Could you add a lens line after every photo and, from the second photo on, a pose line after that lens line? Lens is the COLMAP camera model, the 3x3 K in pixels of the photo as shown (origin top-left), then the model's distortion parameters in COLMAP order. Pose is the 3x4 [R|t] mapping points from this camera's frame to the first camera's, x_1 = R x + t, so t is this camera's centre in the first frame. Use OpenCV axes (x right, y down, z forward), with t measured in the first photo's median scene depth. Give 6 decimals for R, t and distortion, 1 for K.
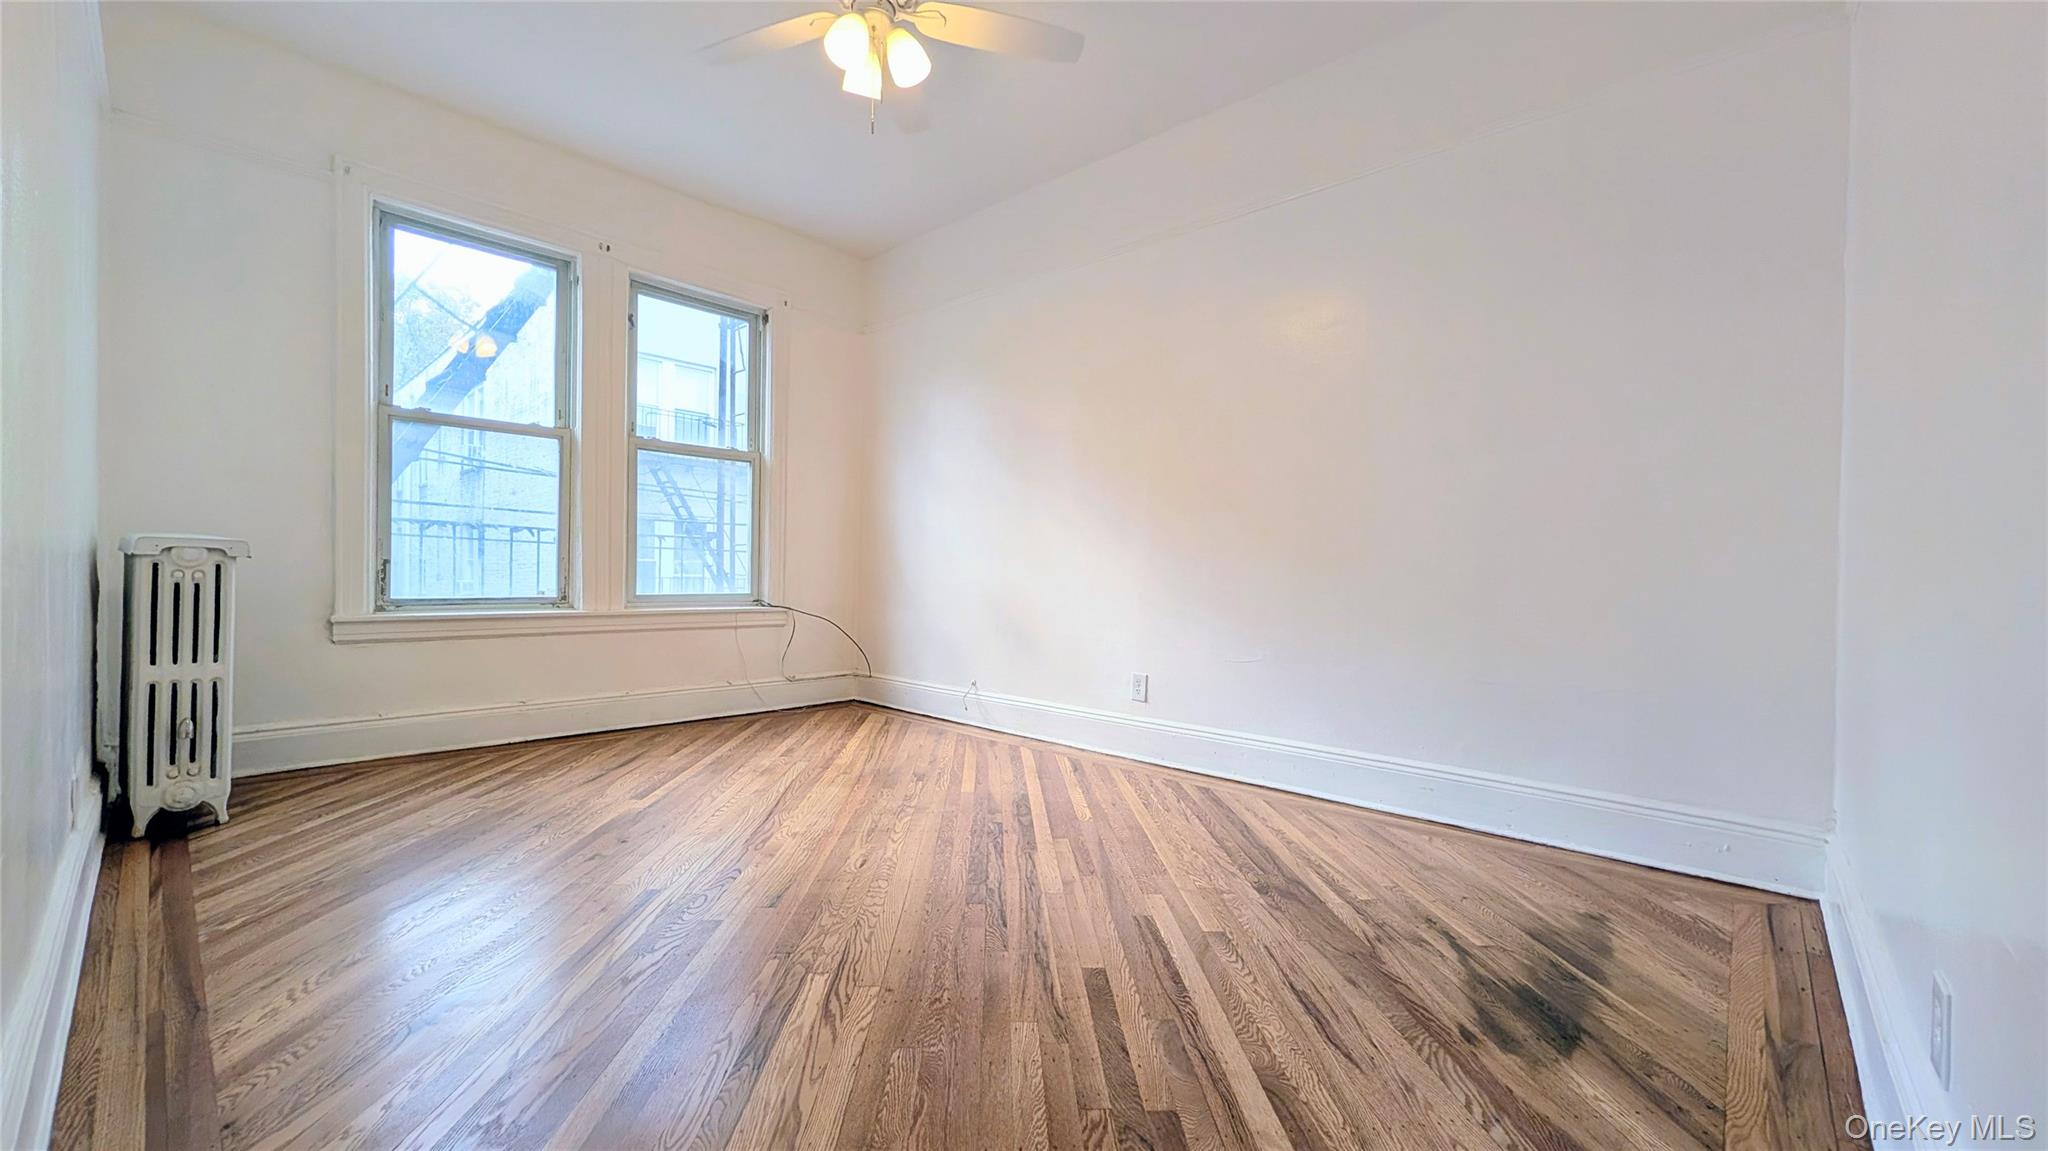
lens RADIAL K [[770.9, 0, 994.3], [0, 770.9, 584.2], [0, 0, 1]] dist [0.001348, 0.000103]
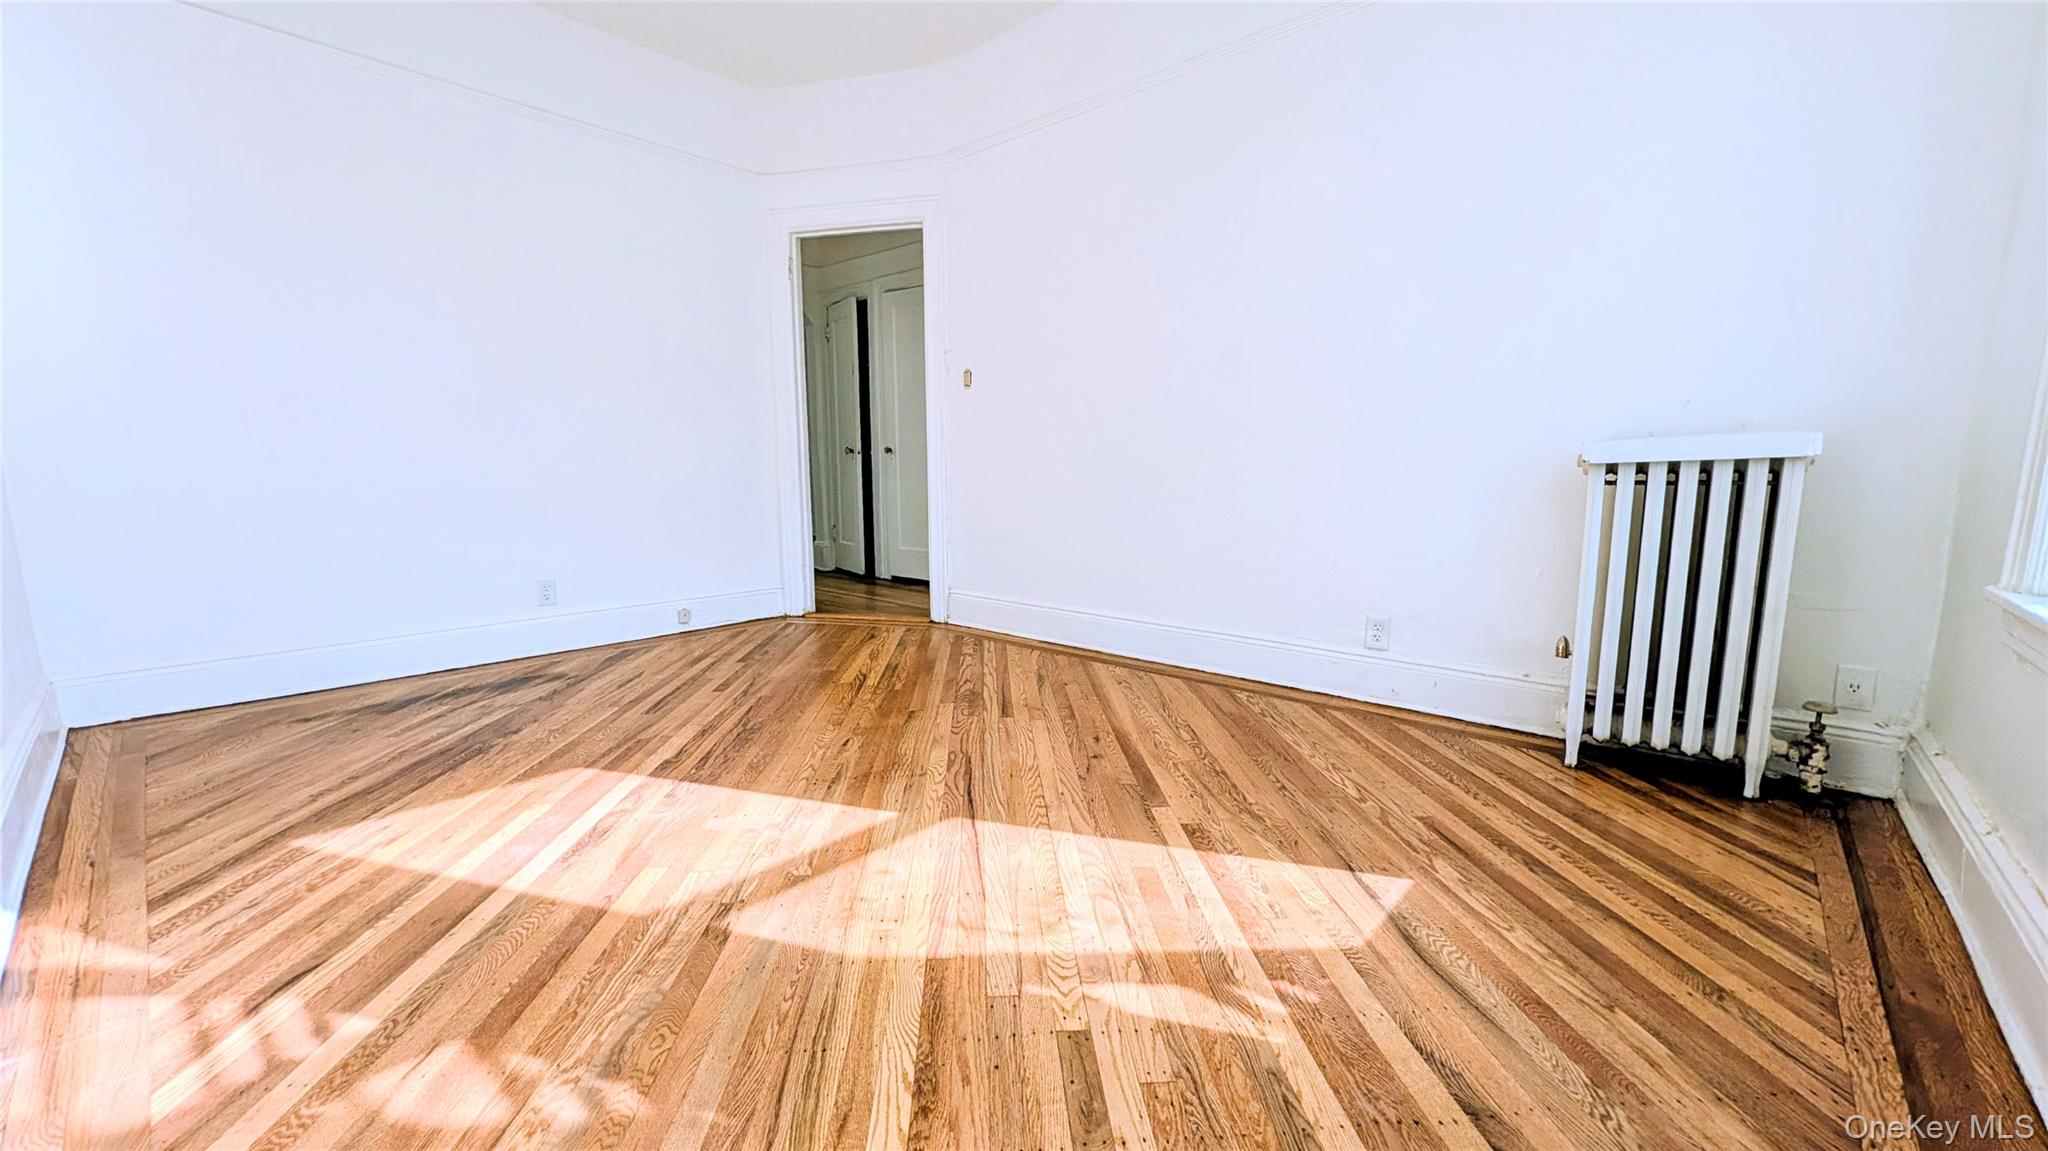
lens RADIAL K [[791.3, 0, 1015.2], [0, 791.3, 580.2], [0, 0, 1]] dist [0.003112, 0.000318]
pose [[-0.999372, -0.007384, -0.034667, -0.363421], [-0.012745, 0.987505, 0.157070, -0.040869], [0.033074, 0.157414, -0.986979, 2.046425]]
